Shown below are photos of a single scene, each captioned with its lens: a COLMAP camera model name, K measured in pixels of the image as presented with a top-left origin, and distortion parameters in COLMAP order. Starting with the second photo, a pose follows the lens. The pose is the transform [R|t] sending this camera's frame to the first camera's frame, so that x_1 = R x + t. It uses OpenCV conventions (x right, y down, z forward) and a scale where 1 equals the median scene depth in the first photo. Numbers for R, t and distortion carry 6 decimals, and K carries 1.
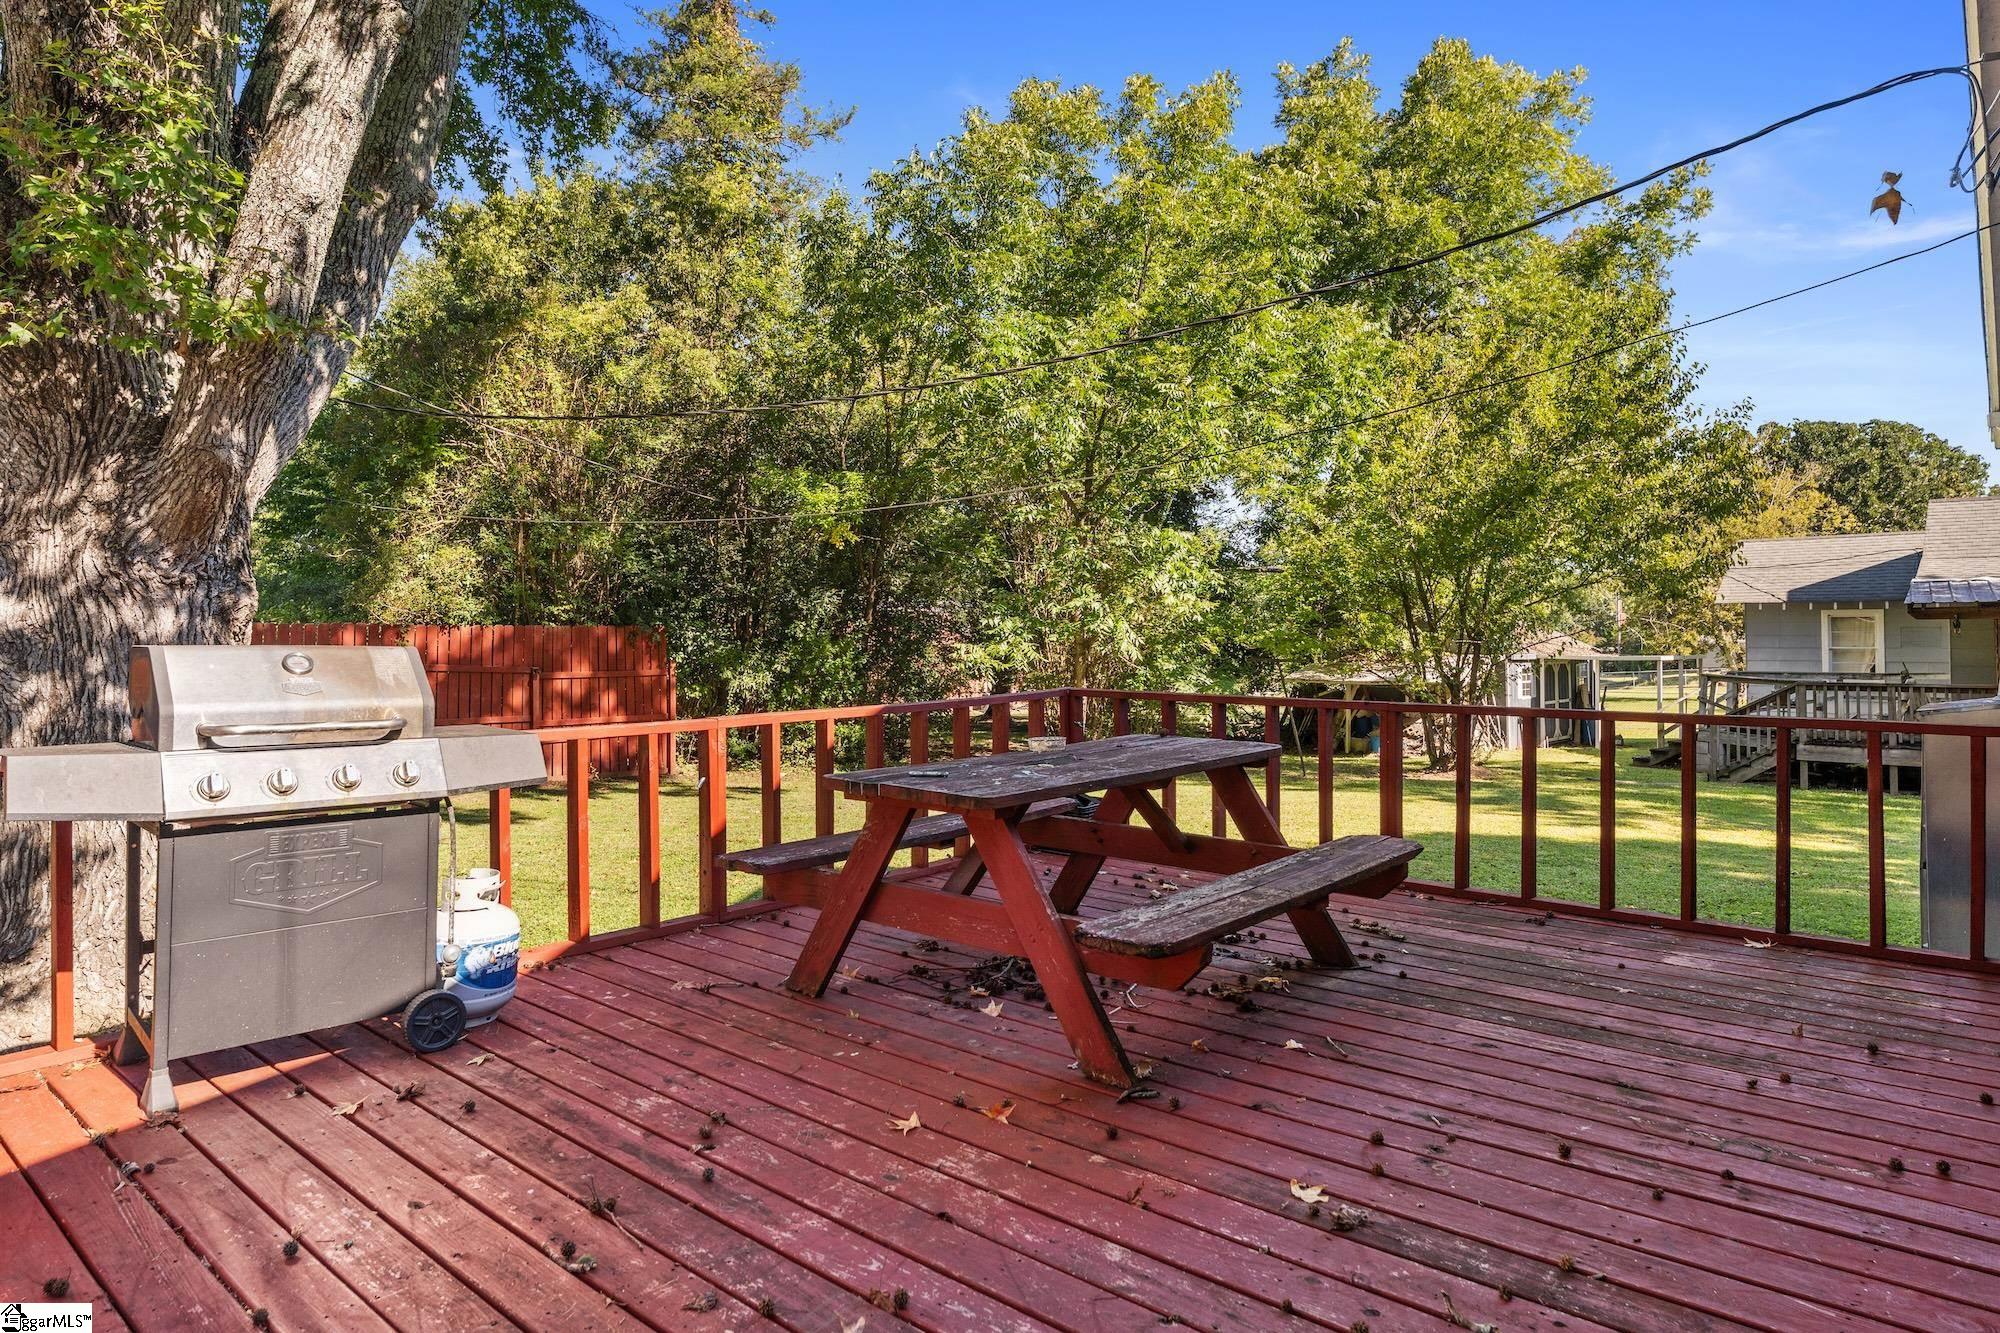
lens RADIAL K [[1140.6, 0, 999.7], [0, 1140.6, 653.9], [0, 0, 1]] dist [0.005963, 0.001081]
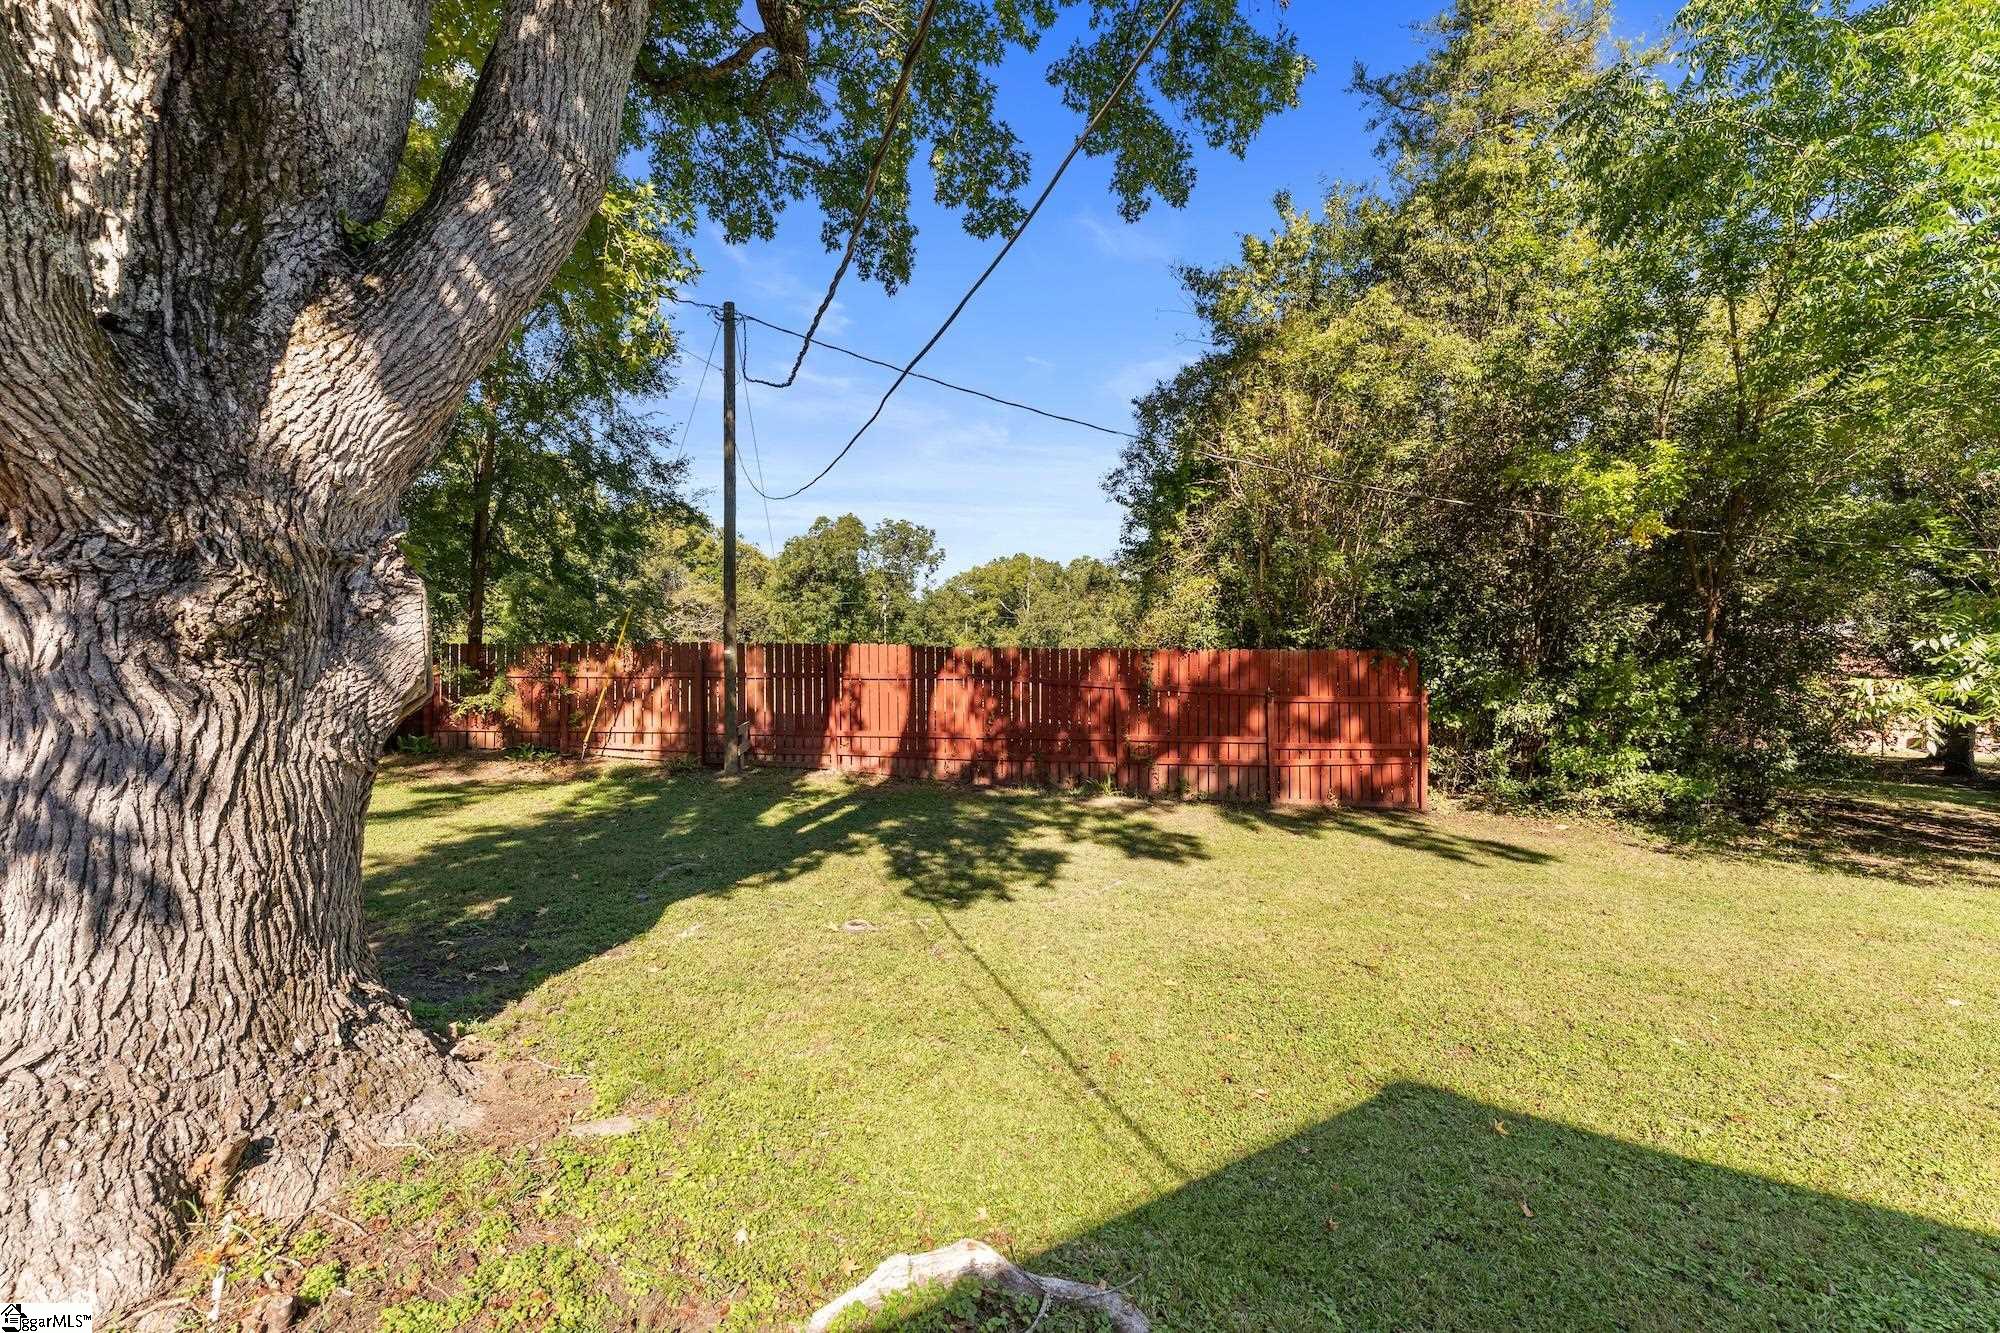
lens RADIAL K [[848.8, 0, 998.3], [0, 848.8, 664.3], [0, 0, 1]] dist [-0.009188, -0.000674]
pose [[0.663235, 0.008774, -0.748360, -0.004208], [-0.015626, 0.999876, -0.002126, -0.006442], [0.748248, 0.013105, 0.663290, 0.304407]]
